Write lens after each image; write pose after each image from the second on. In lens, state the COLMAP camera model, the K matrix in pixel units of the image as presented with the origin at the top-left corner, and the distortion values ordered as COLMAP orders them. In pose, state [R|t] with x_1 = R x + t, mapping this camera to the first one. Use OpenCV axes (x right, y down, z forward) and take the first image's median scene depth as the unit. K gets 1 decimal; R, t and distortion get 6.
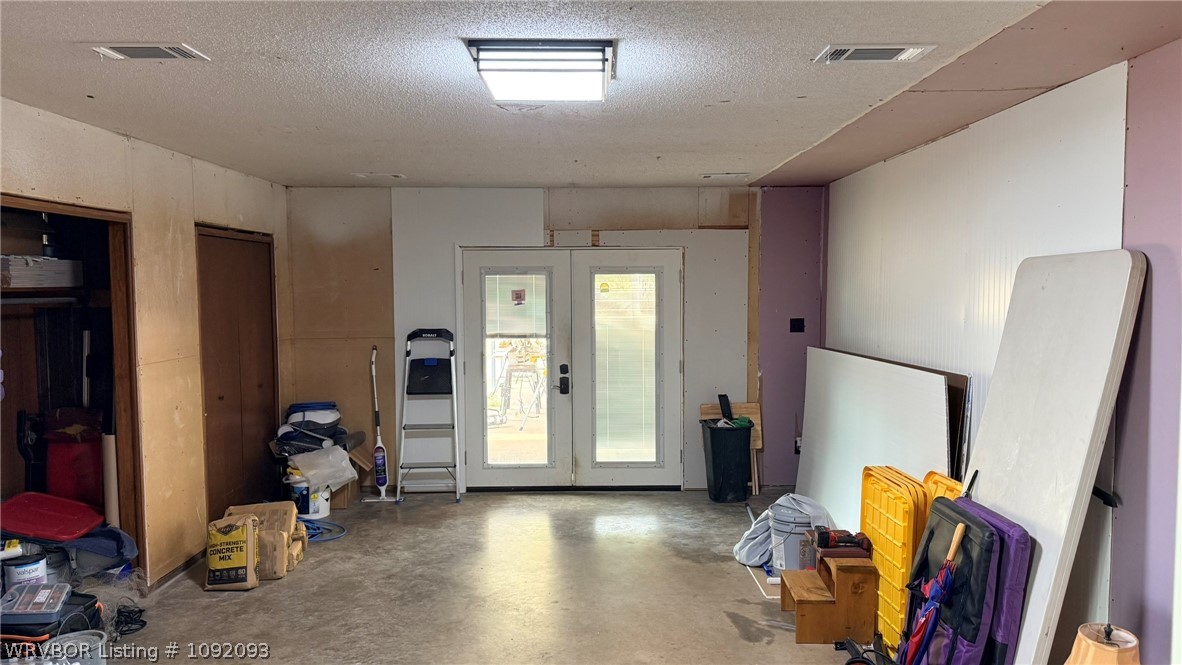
lens RADIAL K [[806.1, 0, 643.0], [0, 806.1, 336.1], [0, 0, 1]] dist [0.001832, -0.033927]
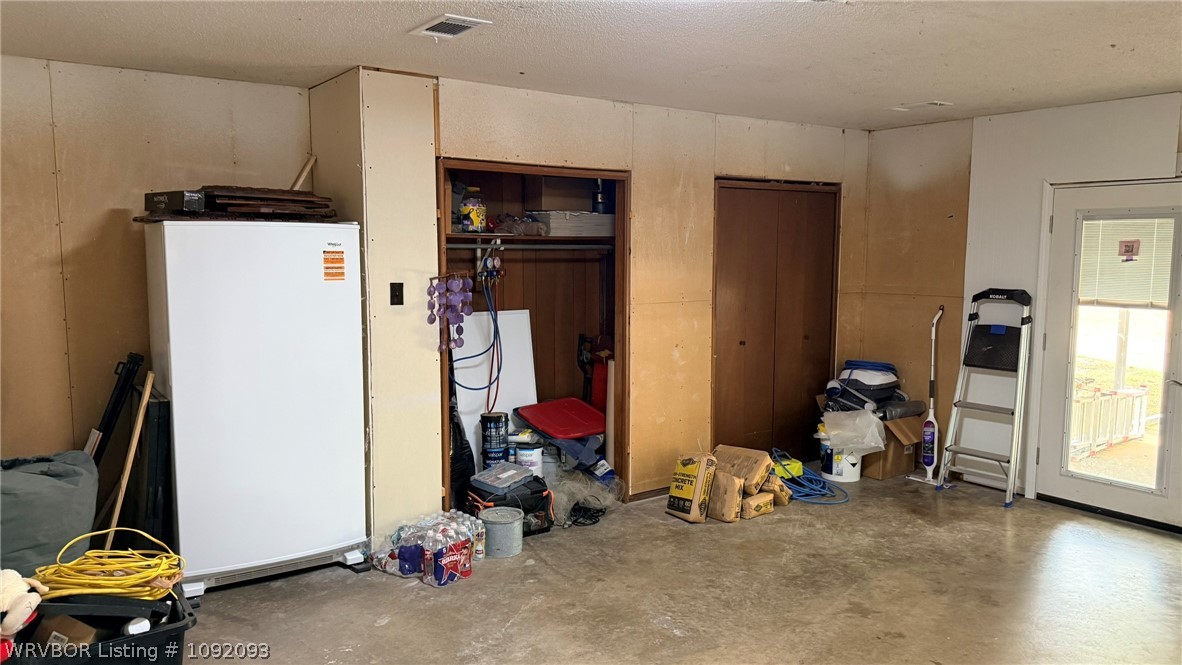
lens RADIAL K [[825.4, 0, 595.6], [0, 825.4, 335.9], [0, 0, 1]] dist [0.081713, -0.109258]
pose [[0.541361, 0.093375, -0.835590, 0.242324], [-0.054281, 0.995622, 0.076091, -0.004094], [0.839037, 0.004164, 0.544059, 0.217593]]
